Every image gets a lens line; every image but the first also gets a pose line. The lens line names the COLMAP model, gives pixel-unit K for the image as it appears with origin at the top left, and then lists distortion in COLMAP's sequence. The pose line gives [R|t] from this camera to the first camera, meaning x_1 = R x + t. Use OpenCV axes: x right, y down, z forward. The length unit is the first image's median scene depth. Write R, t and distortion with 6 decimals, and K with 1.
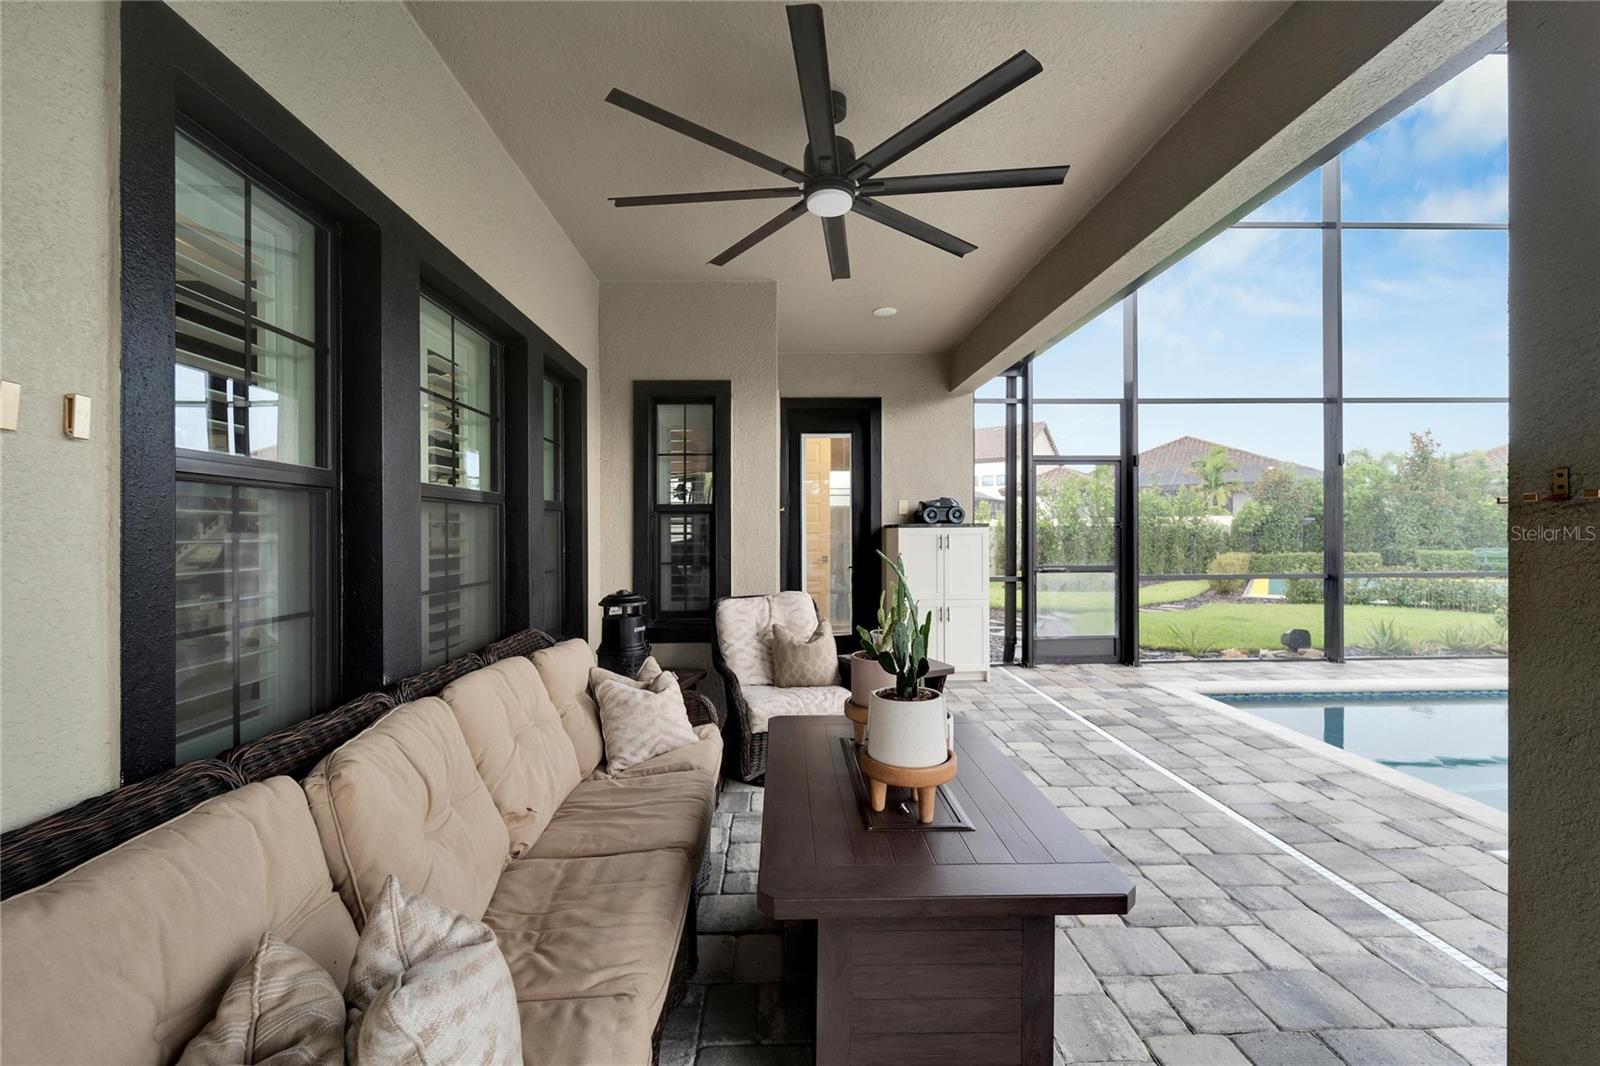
lens RADIAL K [[646.6, 0, 797.5], [0, 646.6, 529.5], [0, 0, 1]] dist [0.002255, -0.000055]
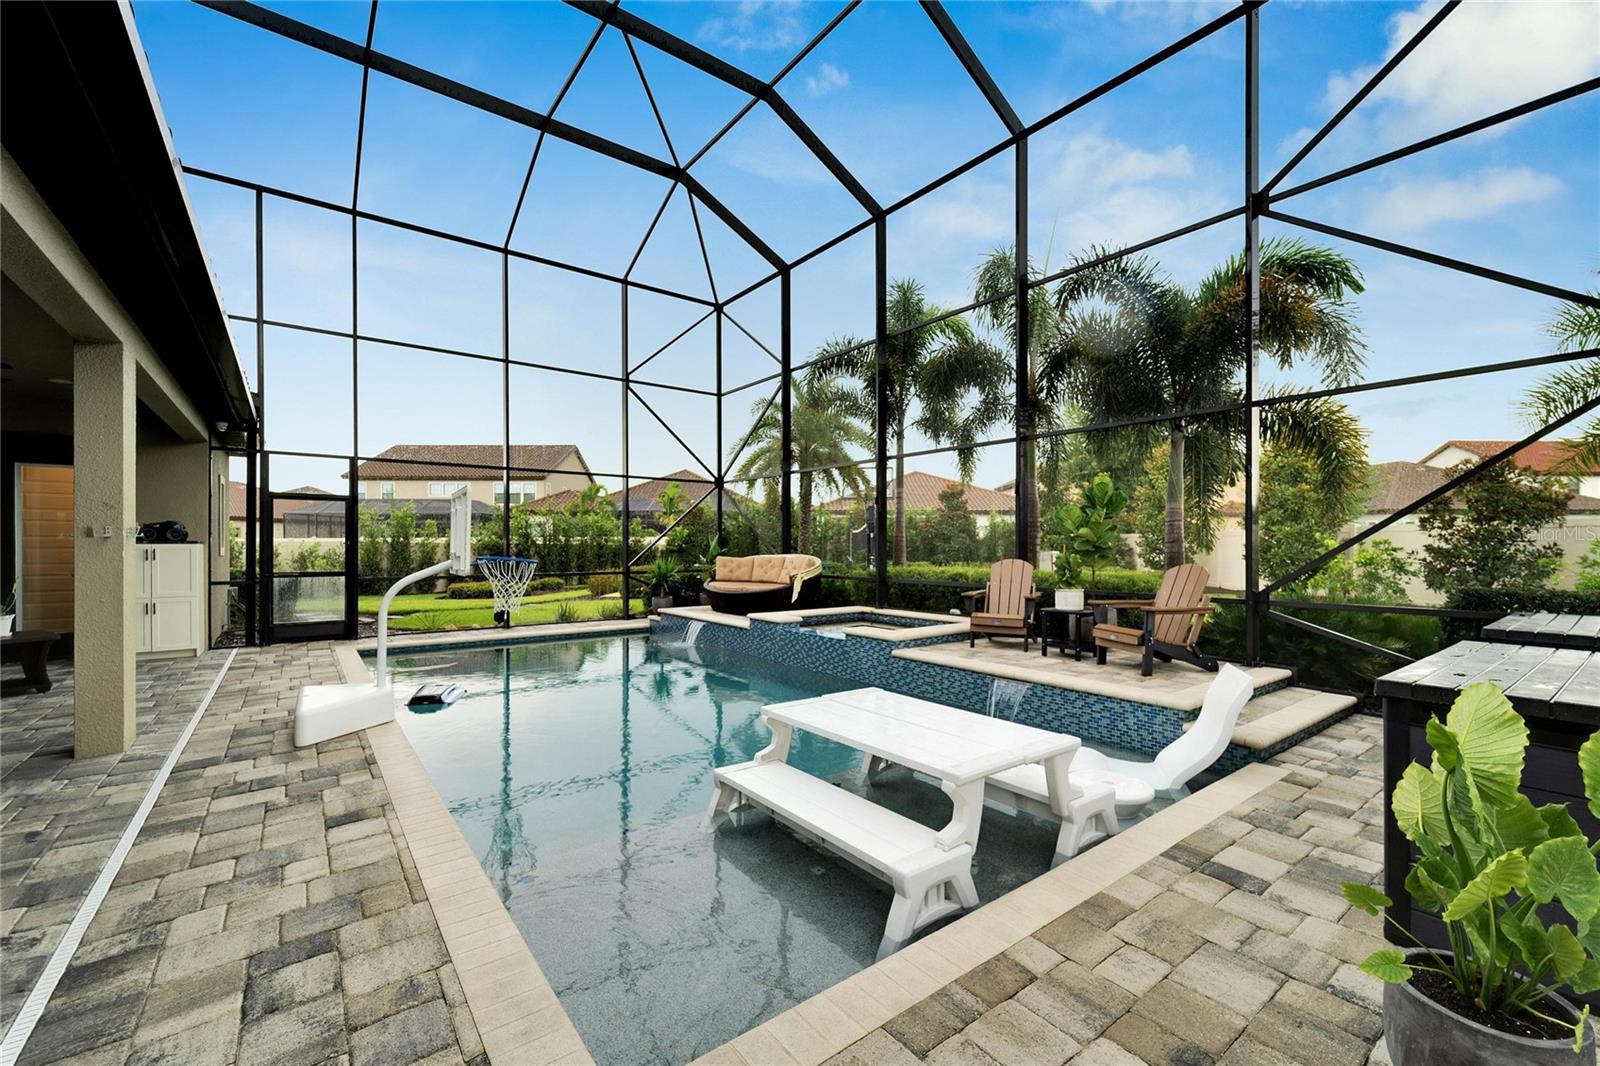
lens RADIAL K [[658.9, 0, 793.1], [0, 658.9, 529.5], [0, 0, 1]] dist [0.001748, -0.000521]
pose [[0.813257, 0.023408, 0.581433, 0.444460], [-0.008212, 0.999553, -0.028756, -0.002018], [-0.581846, 0.018611, 0.813086, -0.764841]]
